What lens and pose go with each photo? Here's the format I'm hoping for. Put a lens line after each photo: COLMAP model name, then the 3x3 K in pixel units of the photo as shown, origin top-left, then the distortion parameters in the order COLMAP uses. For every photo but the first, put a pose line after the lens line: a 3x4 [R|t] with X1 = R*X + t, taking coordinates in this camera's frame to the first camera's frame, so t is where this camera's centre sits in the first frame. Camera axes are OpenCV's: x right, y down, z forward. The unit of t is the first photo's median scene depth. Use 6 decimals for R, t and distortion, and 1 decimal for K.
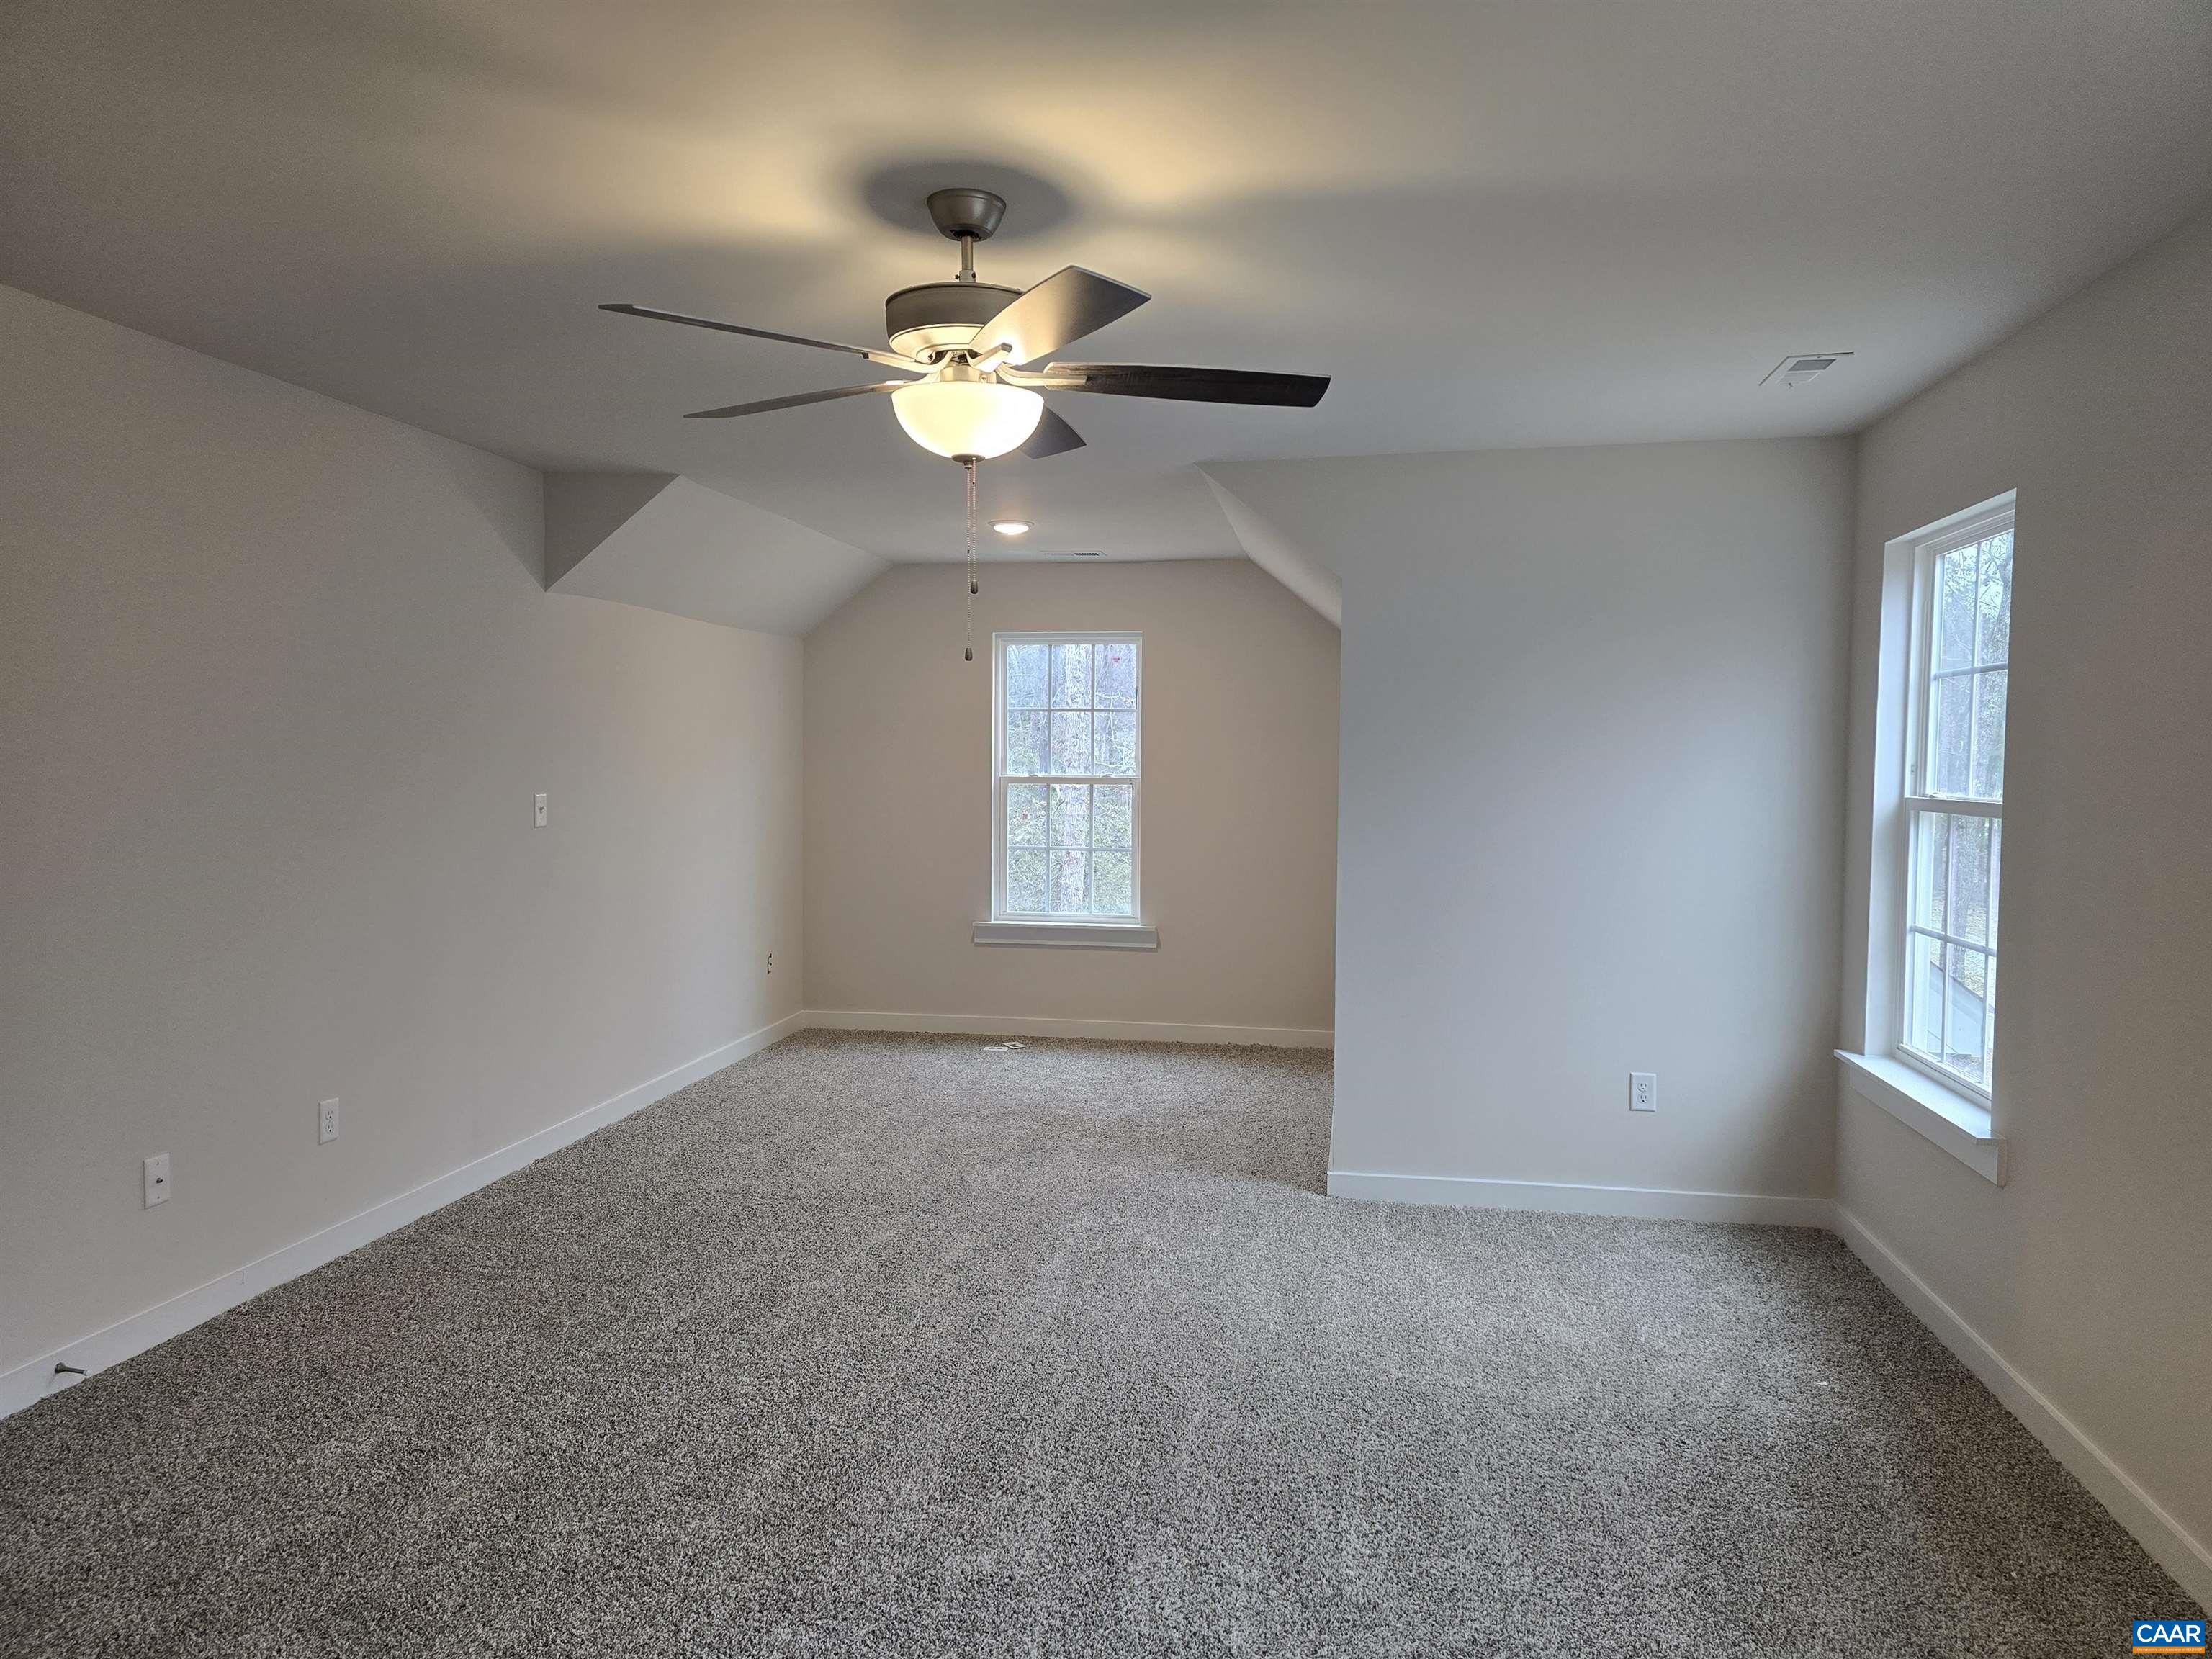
lens RADIAL K [[1475.9, 0, 1115.8], [0, 1475.9, 794.8], [0, 0, 1]] dist [0.067592, -0.059057]
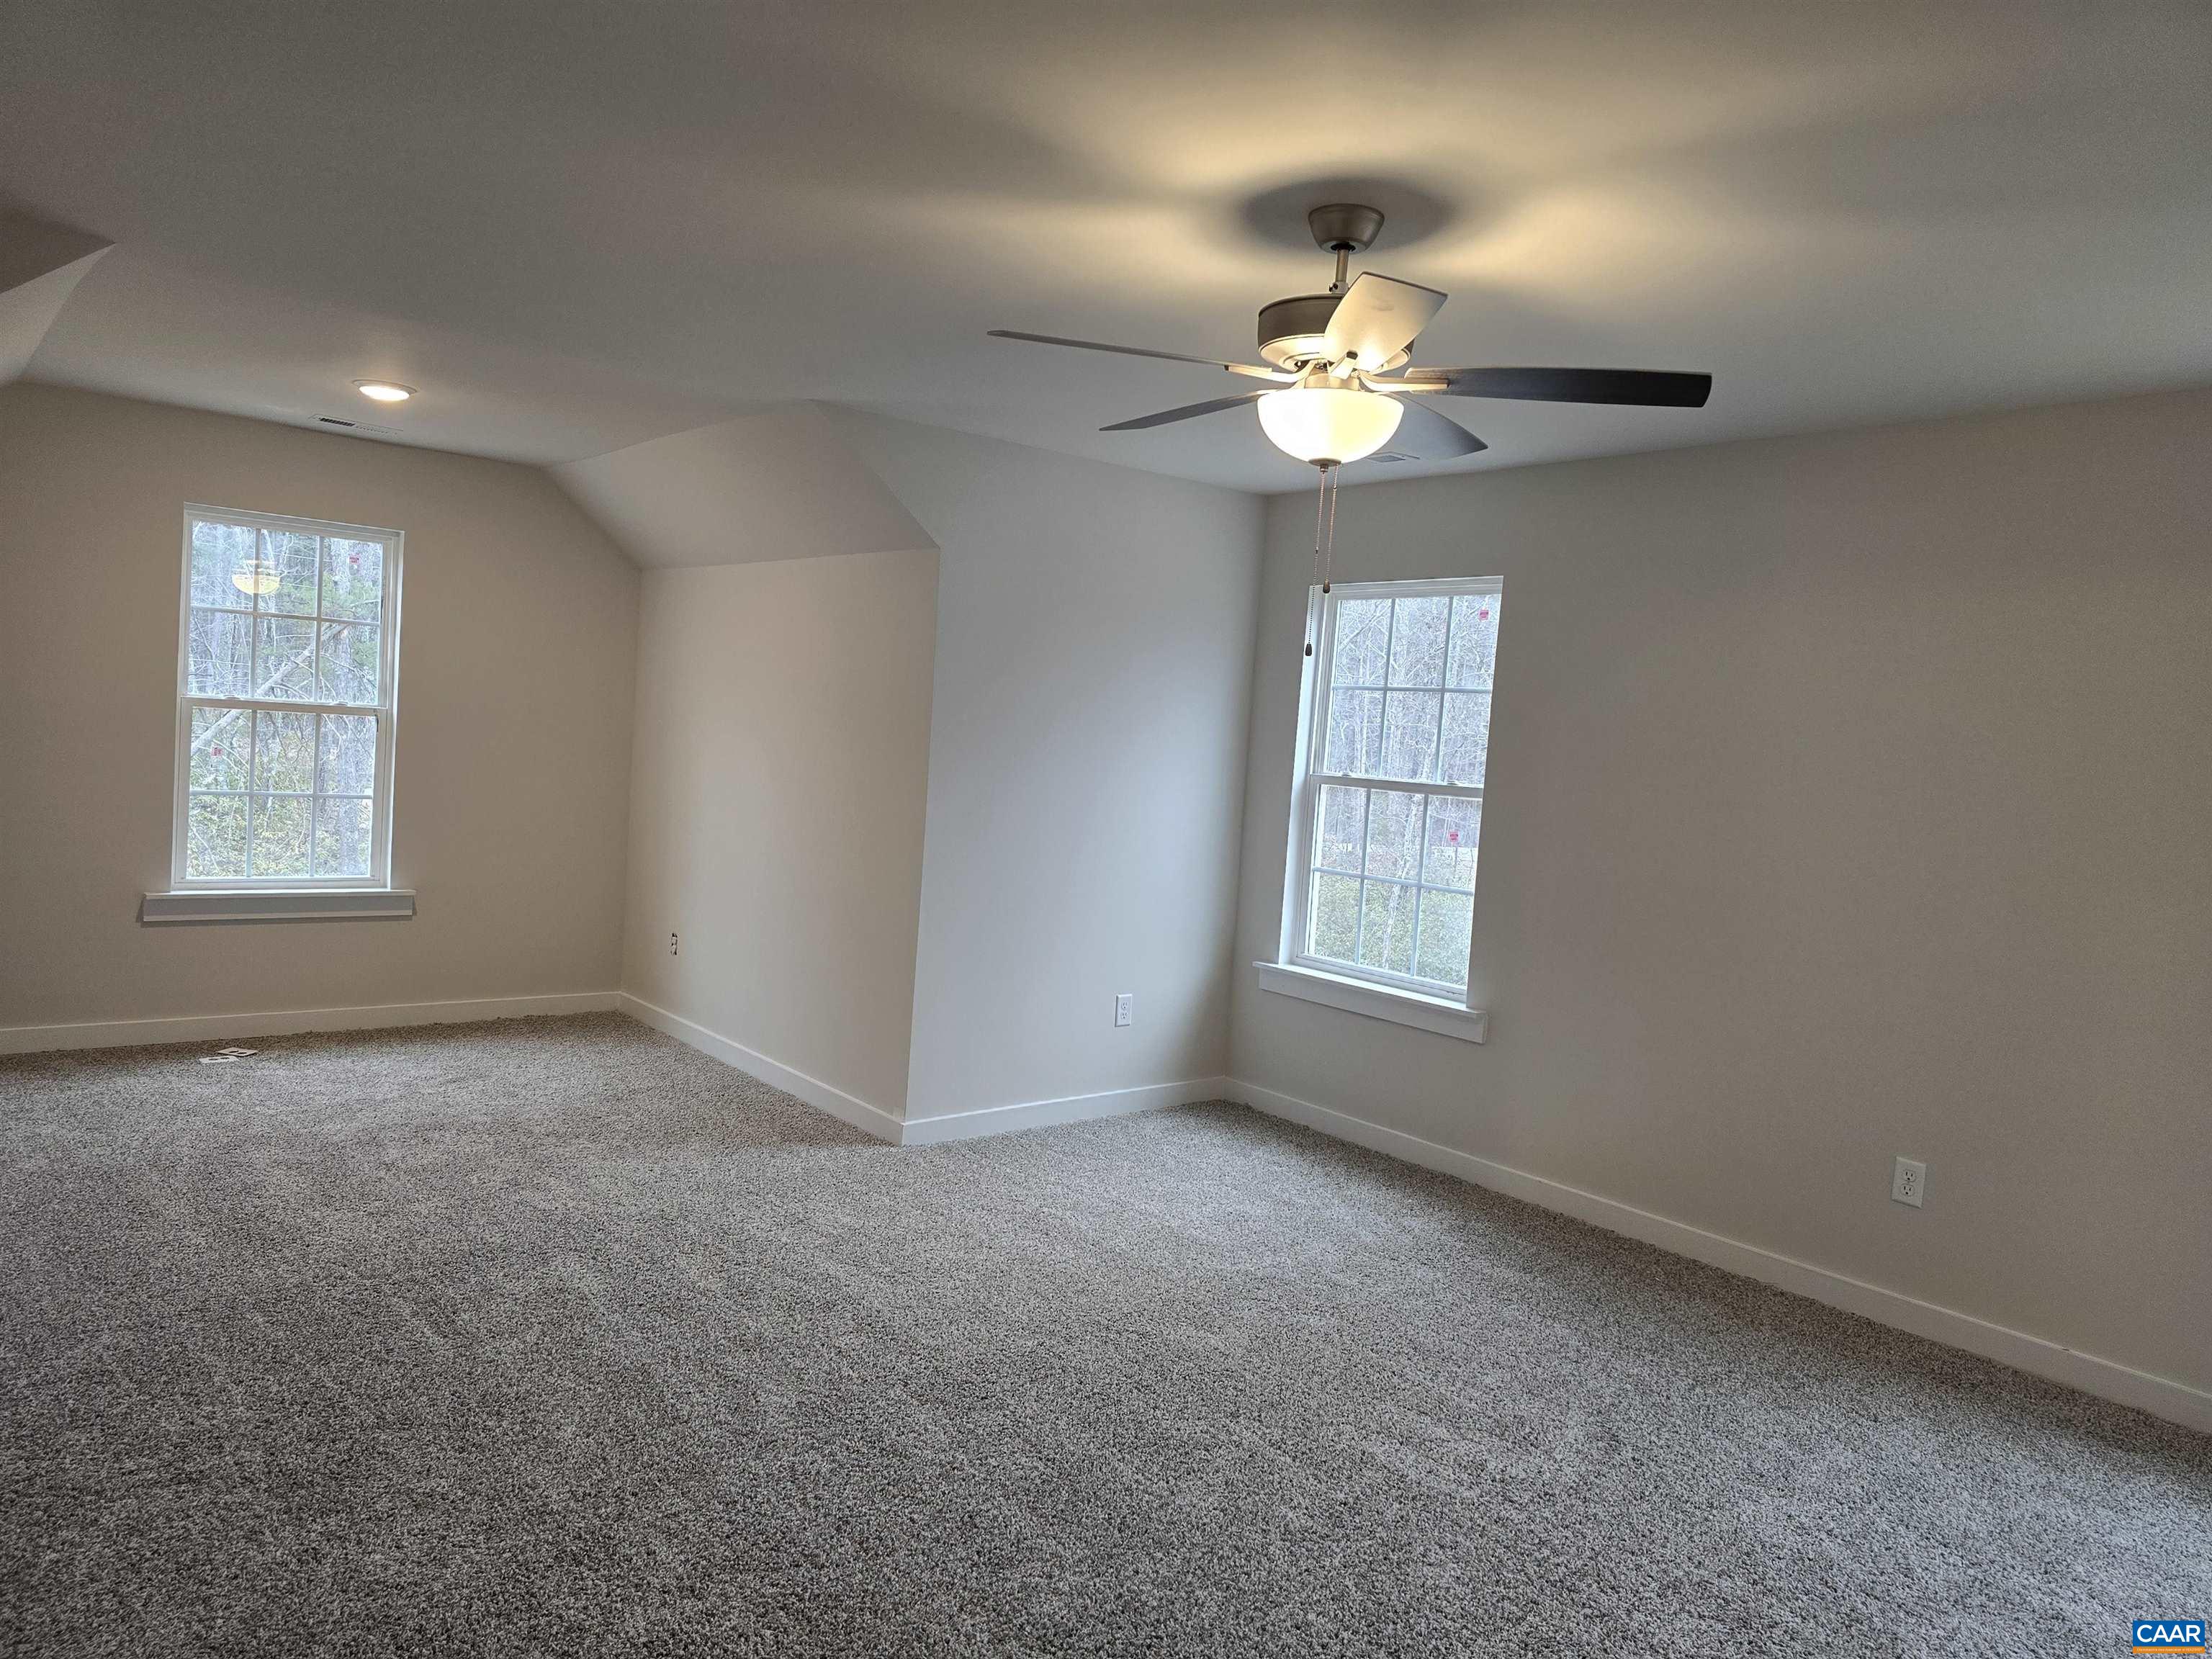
lens RADIAL K [[1475.9, 0, 1071.7], [0, 1475.9, 786.9], [0, 0, 1]] dist [0.067592, -0.059057]
pose [[0.650034, 0.011462, 0.759819, -0.570115], [-0.044255, 0.998760, 0.022794, -0.006719], [-0.758615, -0.048443, 0.649735, 0.260109]]
